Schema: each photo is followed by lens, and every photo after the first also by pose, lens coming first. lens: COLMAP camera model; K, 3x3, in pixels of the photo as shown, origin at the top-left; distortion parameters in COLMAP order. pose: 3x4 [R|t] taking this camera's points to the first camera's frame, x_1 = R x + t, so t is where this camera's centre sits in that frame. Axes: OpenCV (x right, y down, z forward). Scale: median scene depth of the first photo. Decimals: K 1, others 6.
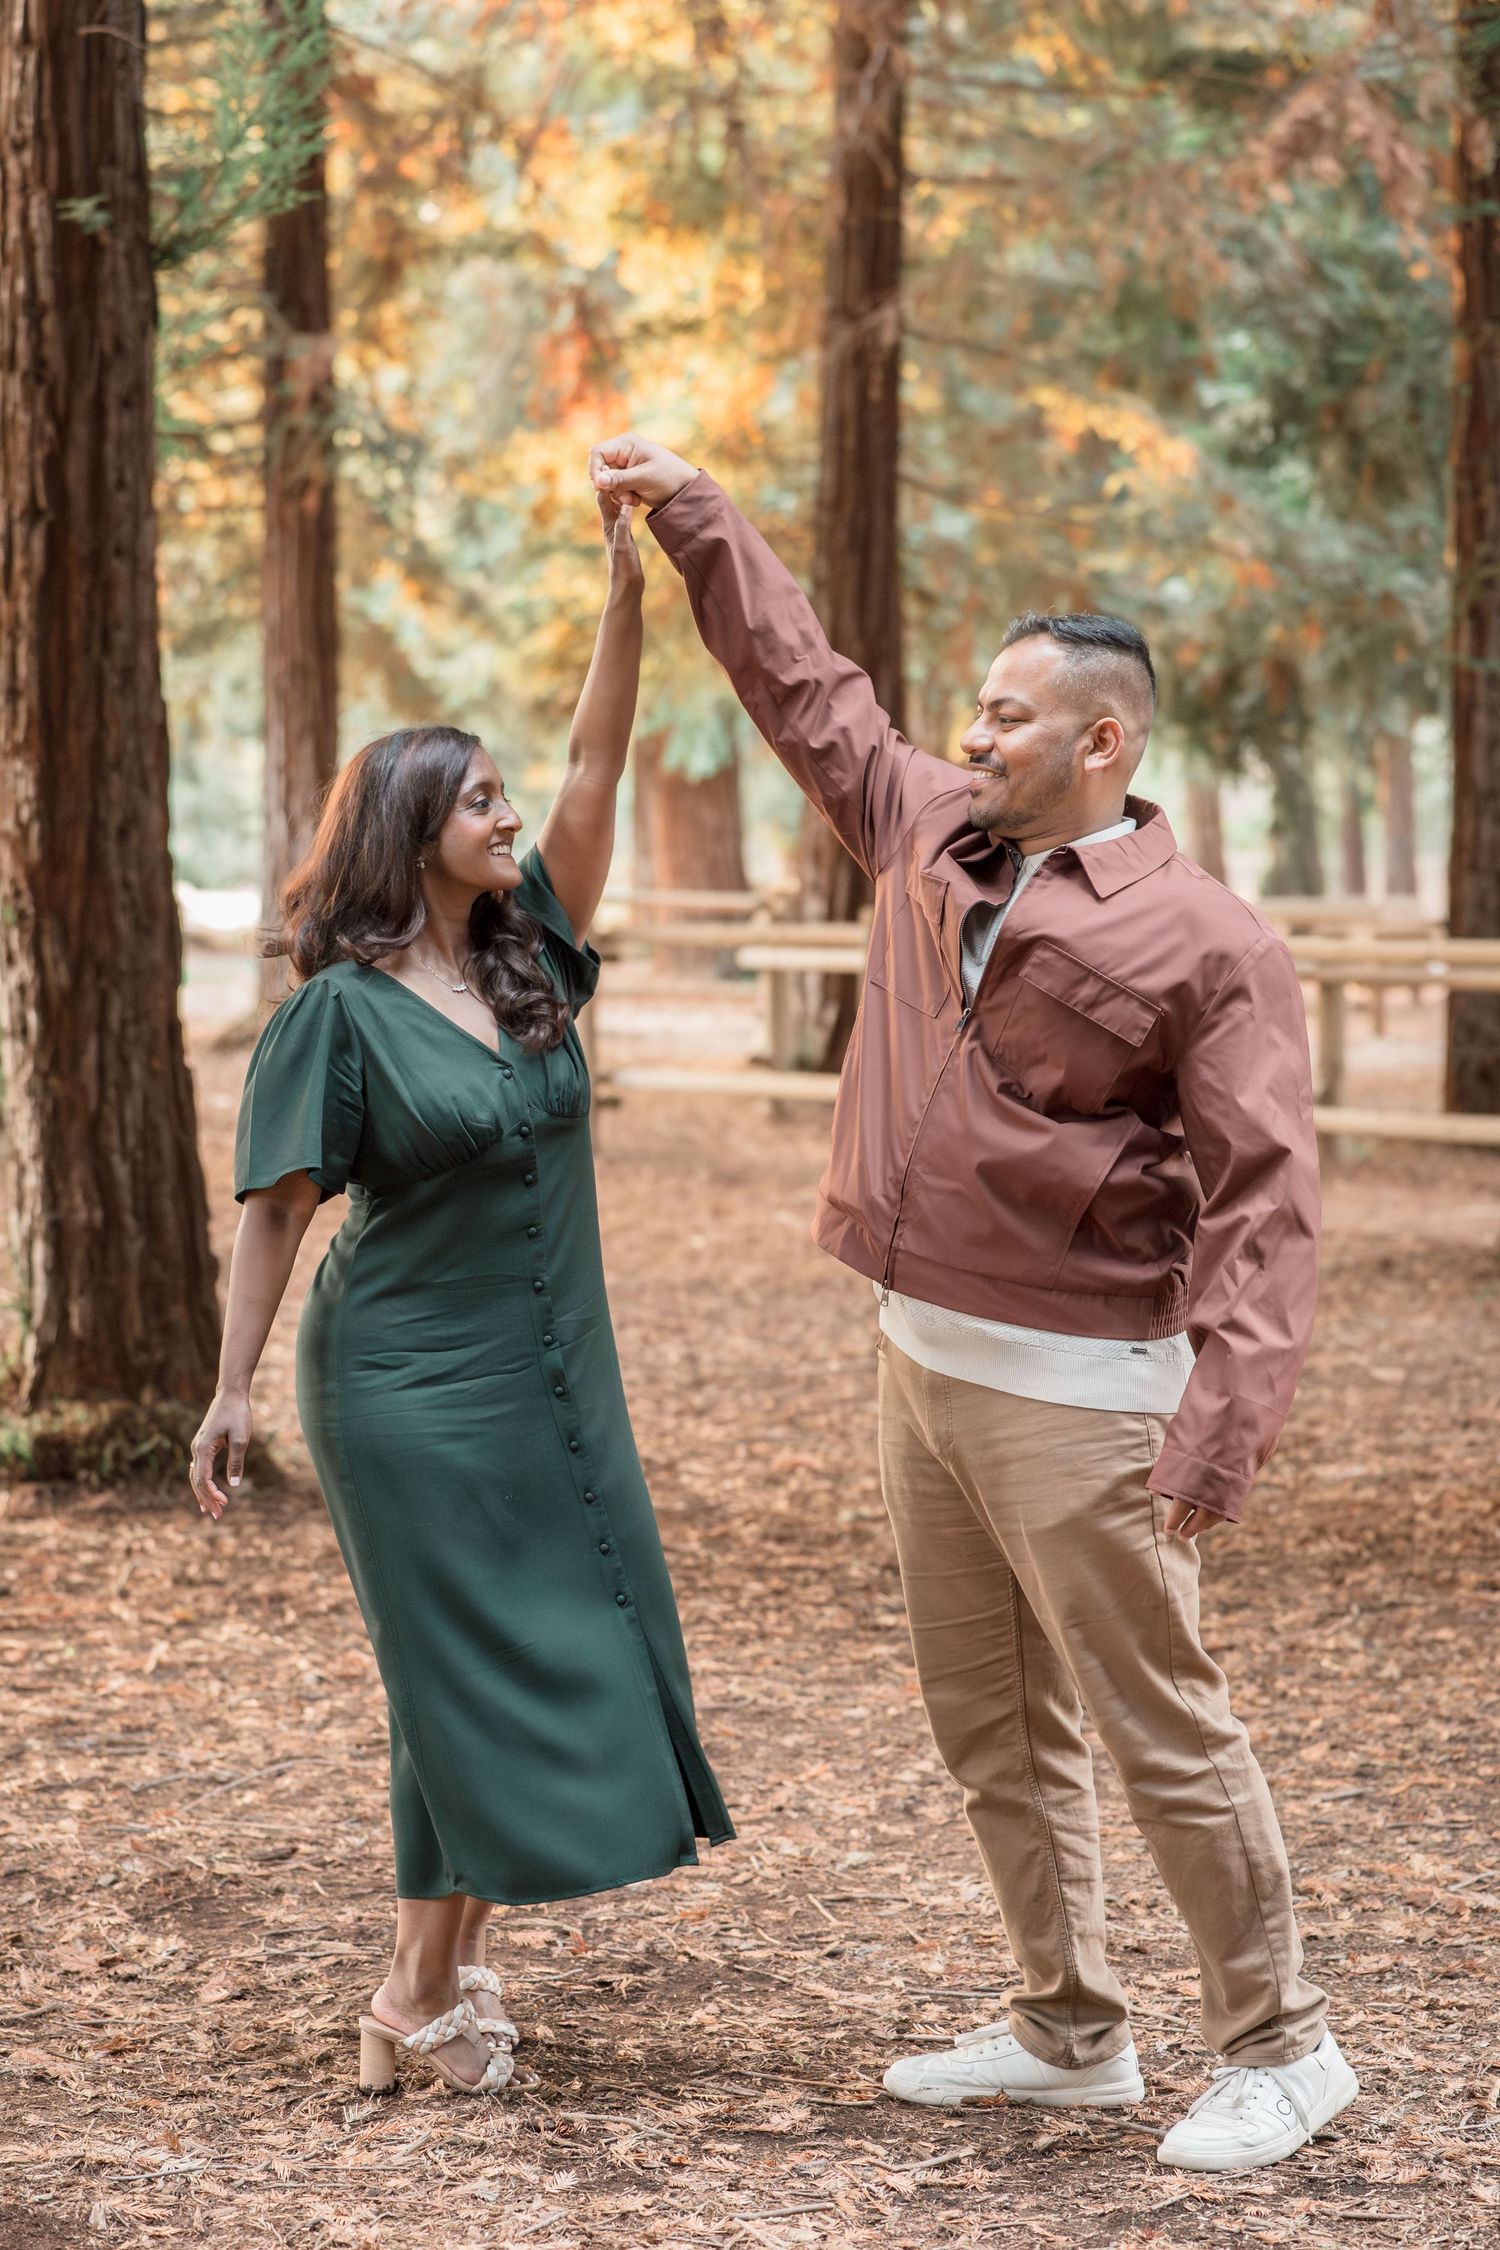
lens RADIAL K [[5427.3, 0, 687.0], [0, 5427.3, 1158.4], [0, 0, 1]] dist [-0.004304, 0.000000]
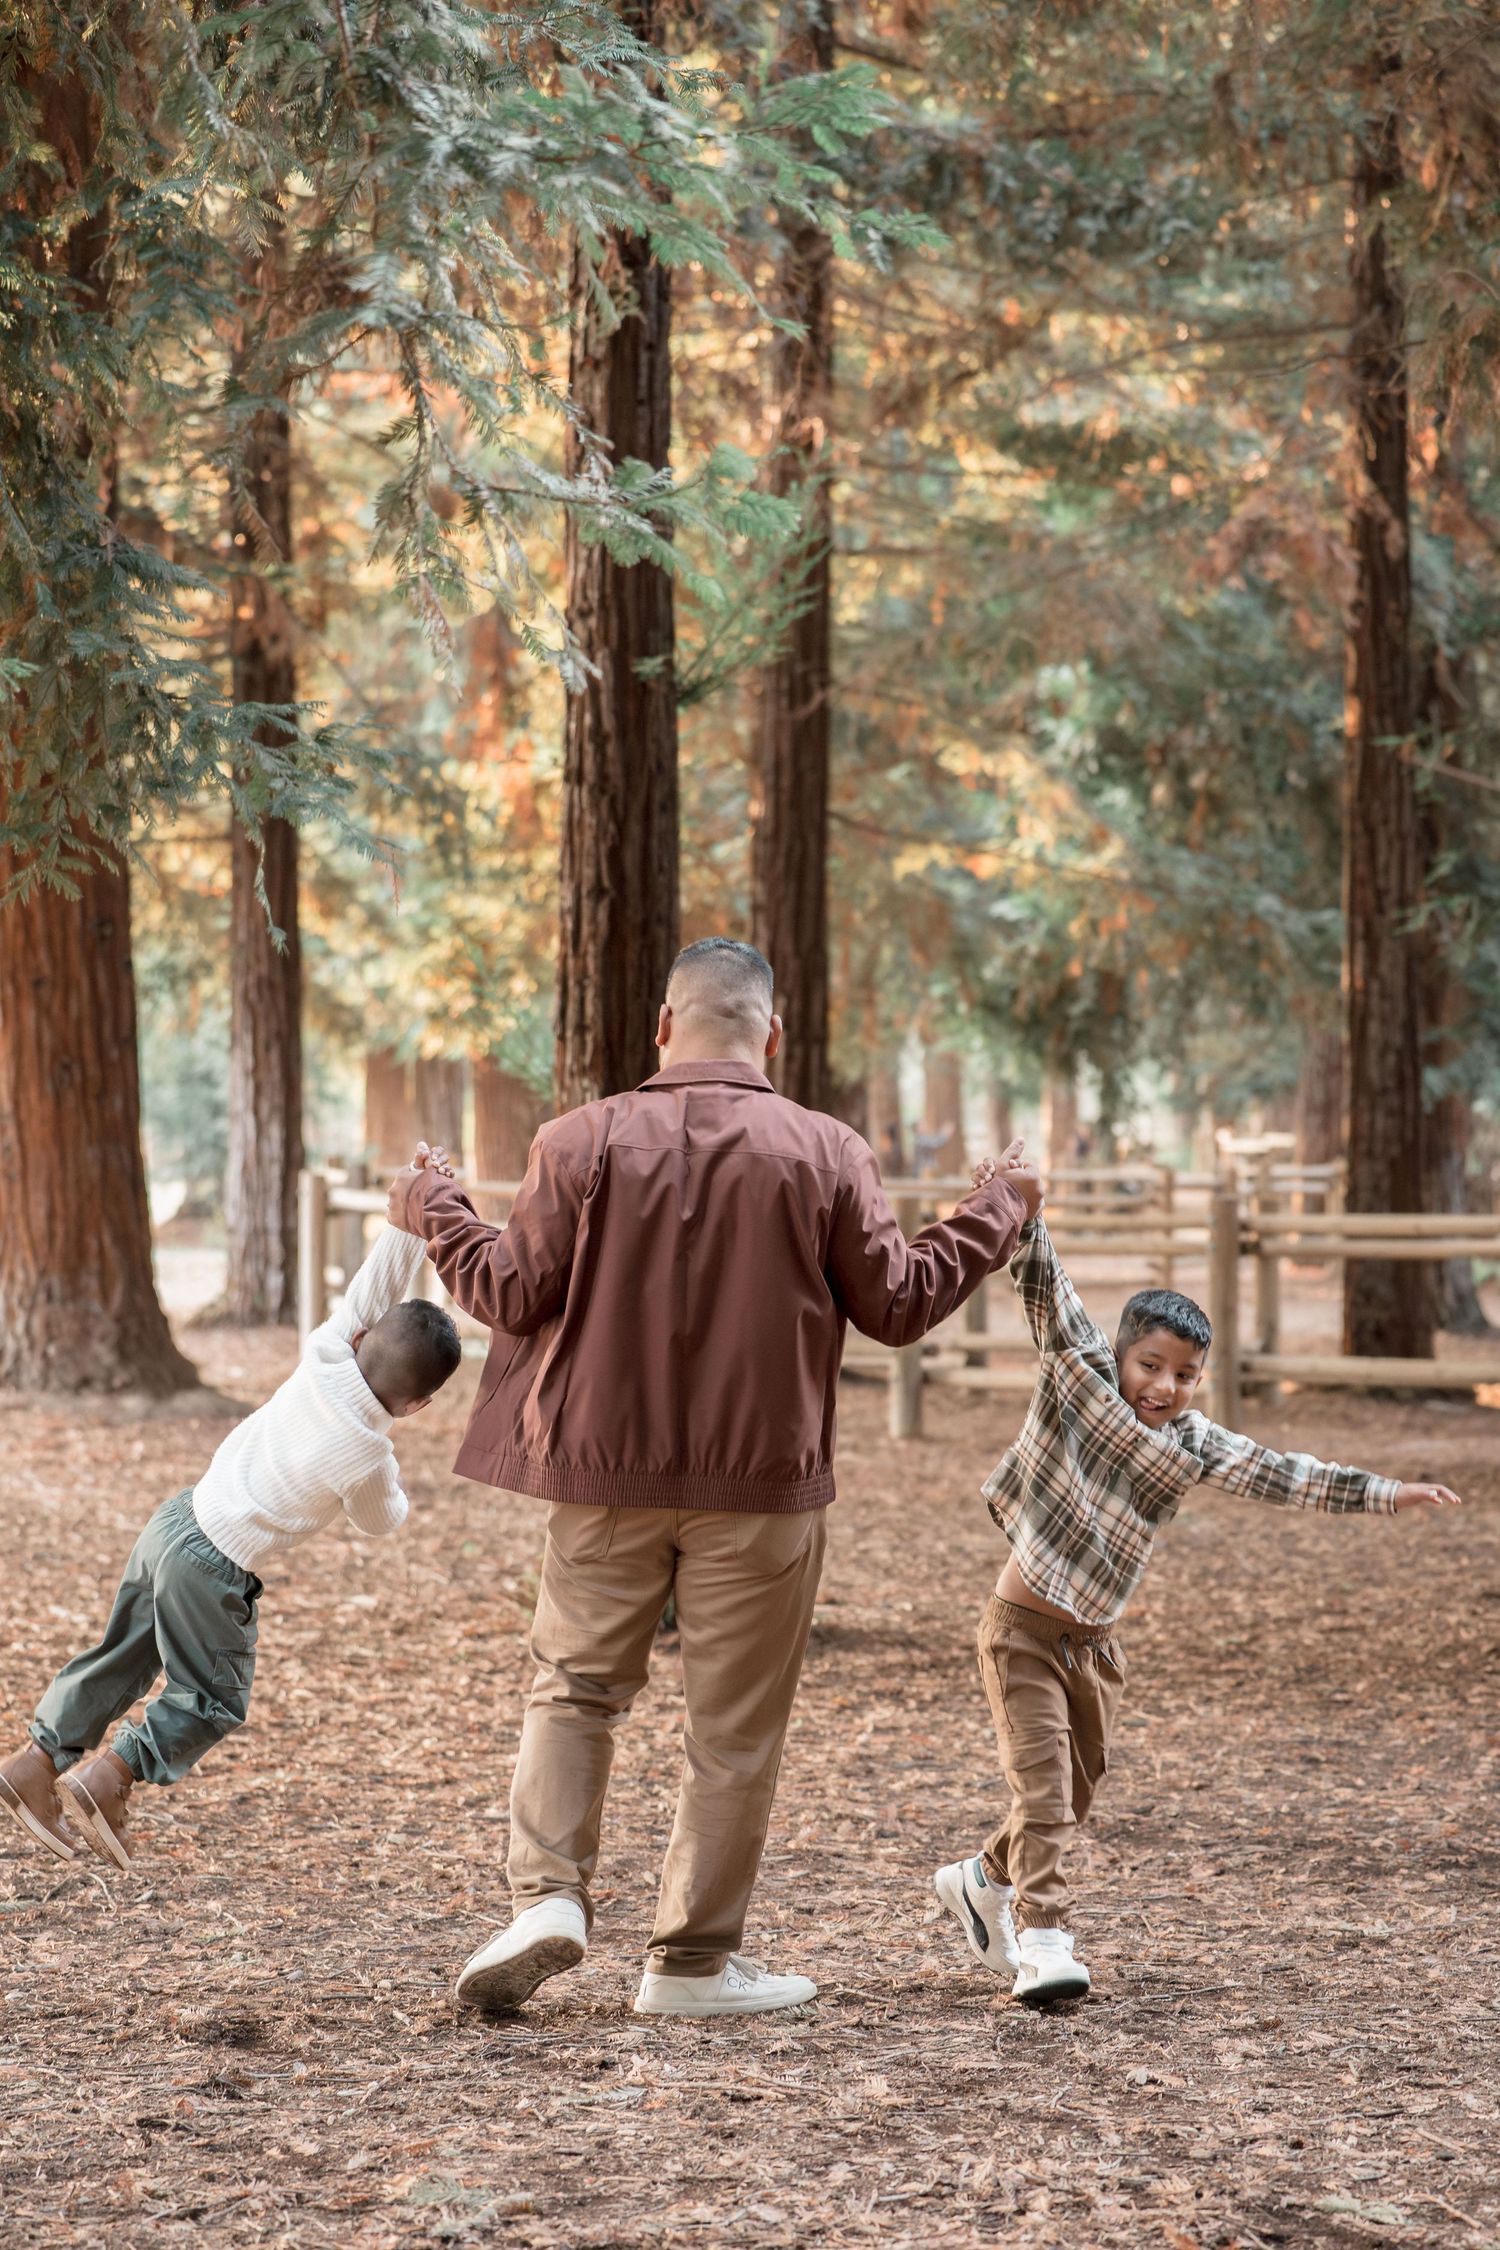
lens RADIAL K [[5508.8, 0, 719.9], [0, 5508.8, 1286.5], [0, 0, 1]] dist [-0.063976, 0.000000]
pose [[0.995829, -0.007435, 0.090932, -0.210463], [0.010203, 0.999497, -0.030016, 0.016895], [-0.090663, 0.030819, 0.995405, -0.323505]]
